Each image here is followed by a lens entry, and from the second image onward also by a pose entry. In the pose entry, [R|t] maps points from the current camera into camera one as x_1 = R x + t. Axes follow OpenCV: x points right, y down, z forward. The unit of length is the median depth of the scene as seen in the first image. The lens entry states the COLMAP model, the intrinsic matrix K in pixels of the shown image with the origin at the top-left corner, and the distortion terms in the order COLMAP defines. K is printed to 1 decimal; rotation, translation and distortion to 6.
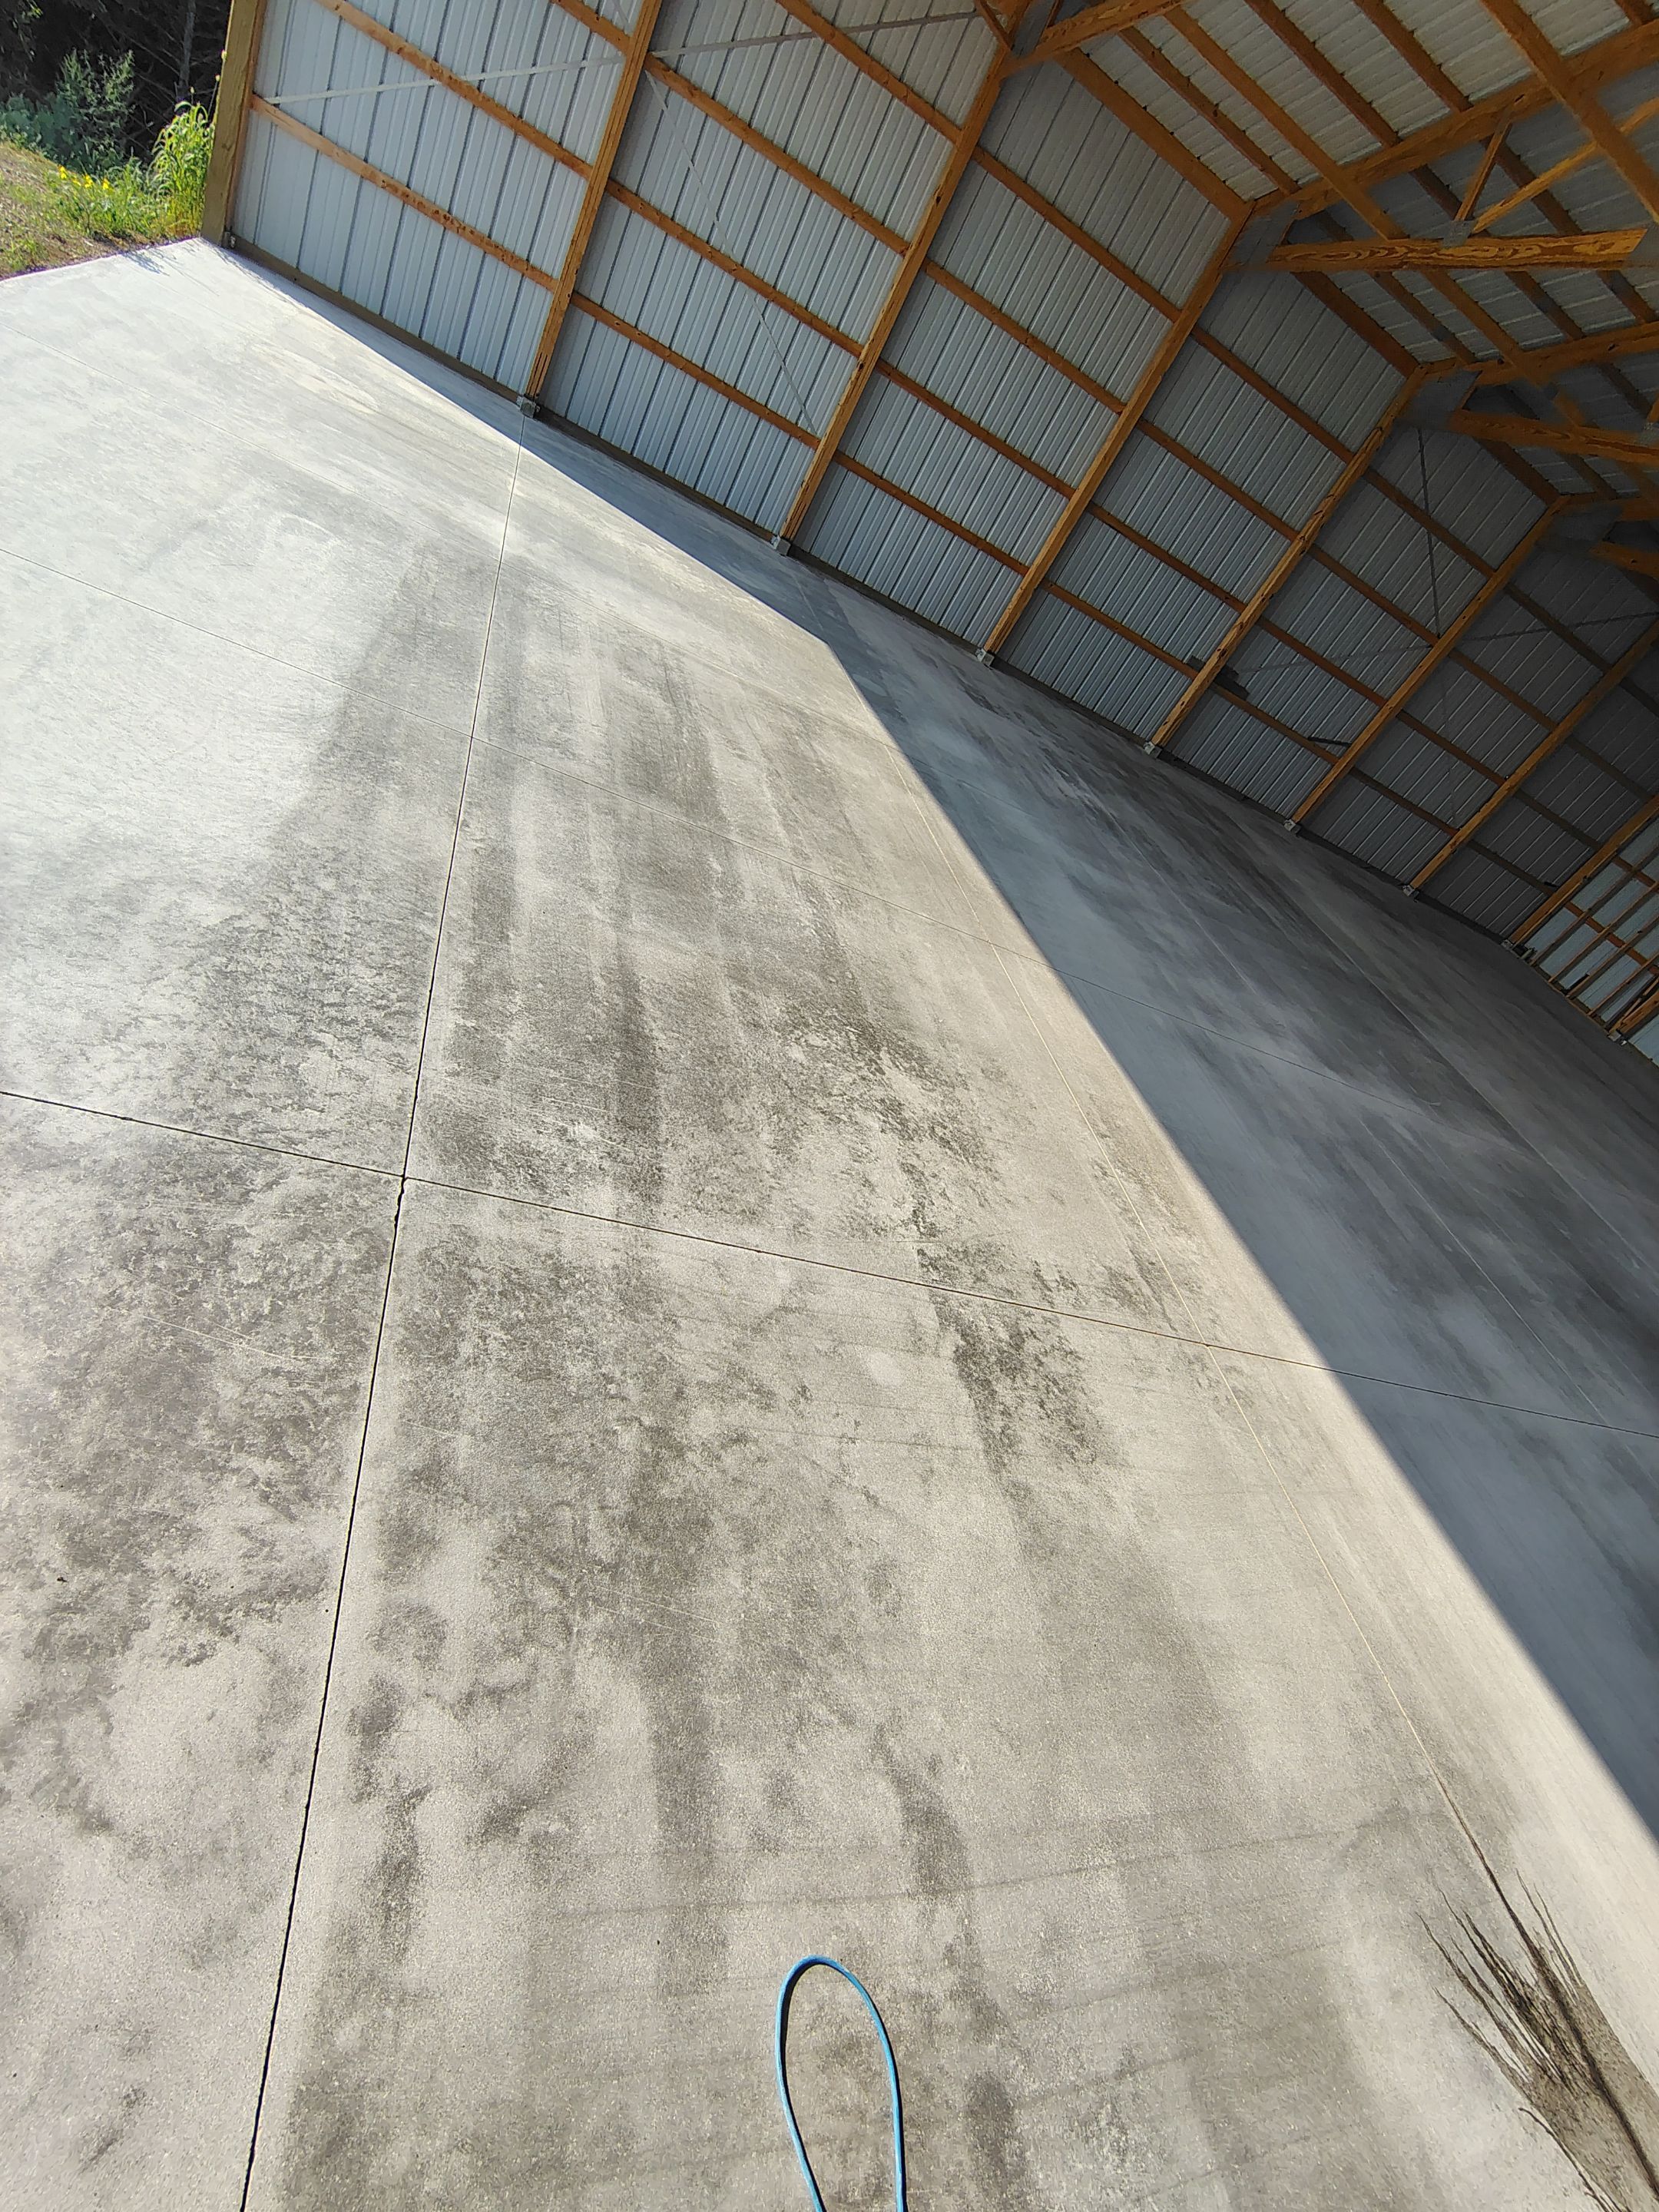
lens RADIAL K [[1034.0, 0, 818.8], [0, 1034.0, 1094.1], [0, 0, 1]] dist [-0.012853, 0.006281]
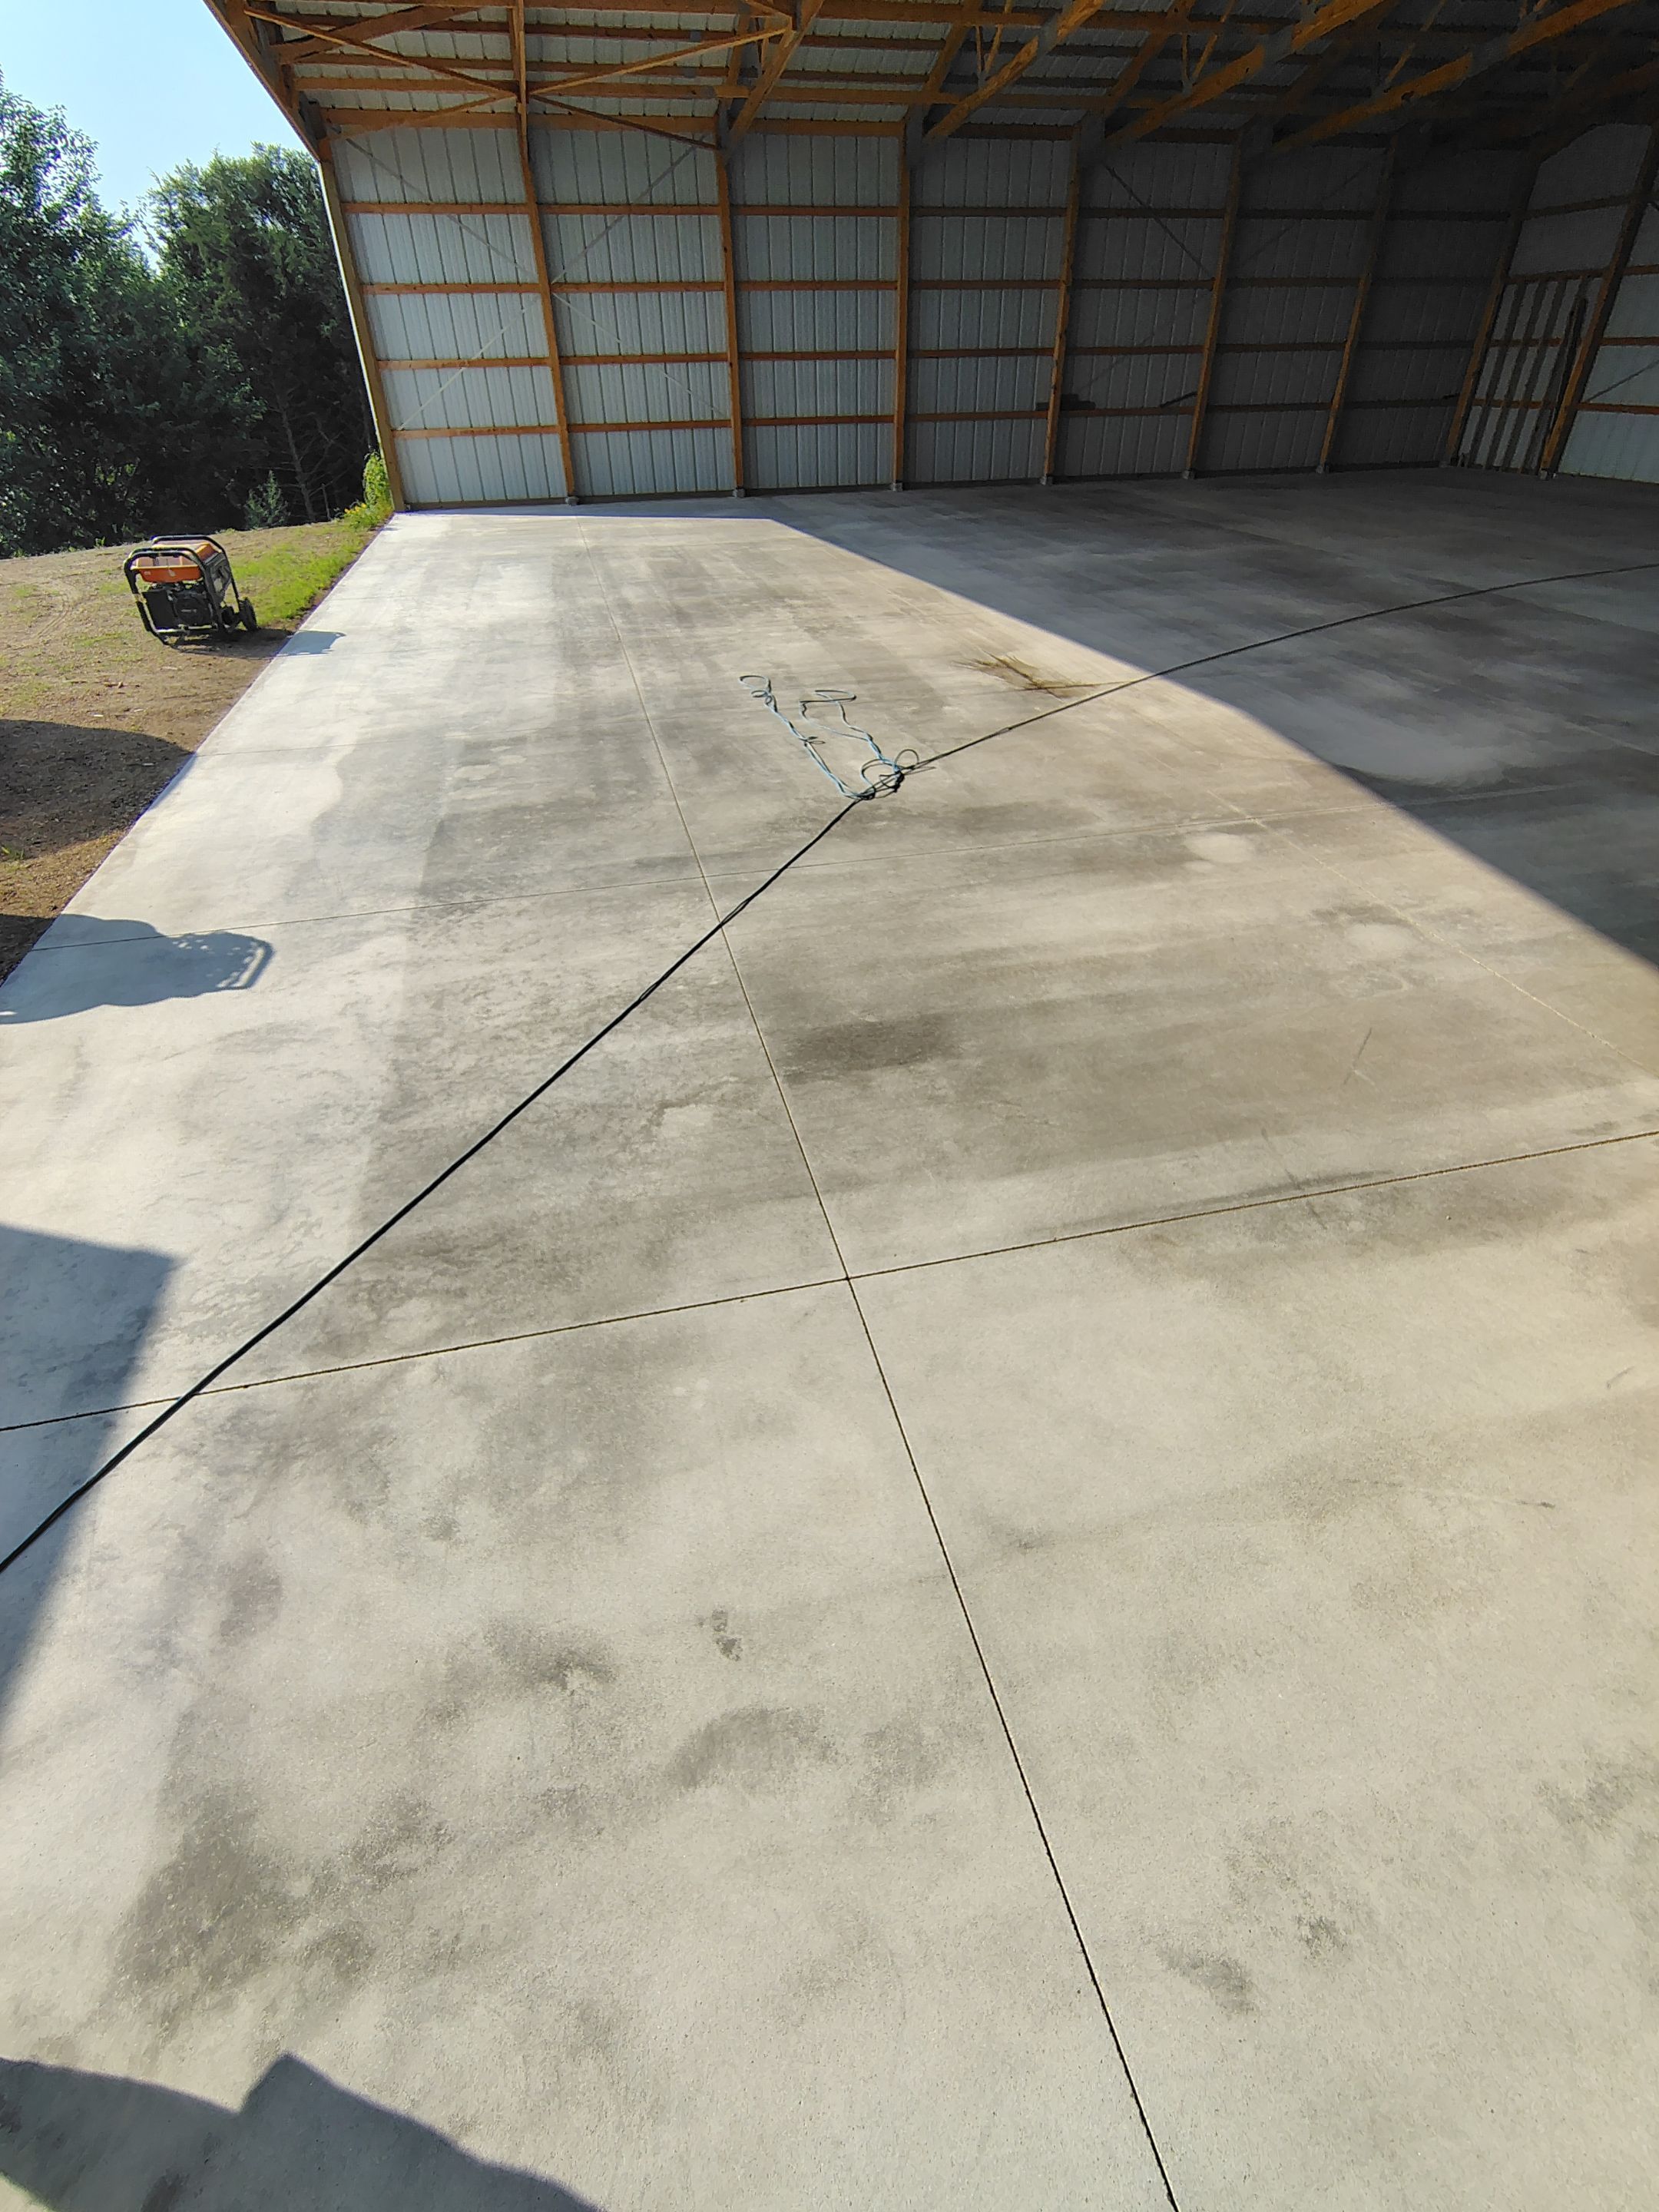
lens RADIAL K [[1034.0, 0, 814.9], [0, 1034.0, 1098.4], [0, 0, 1]] dist [-0.012853, 0.006281]
pose [[0.873123, -0.406965, -0.268395, 0.119200], [0.403581, 0.912238, -0.070318, 0.500490], [0.273457, -0.046923, 0.960739, -0.557422]]
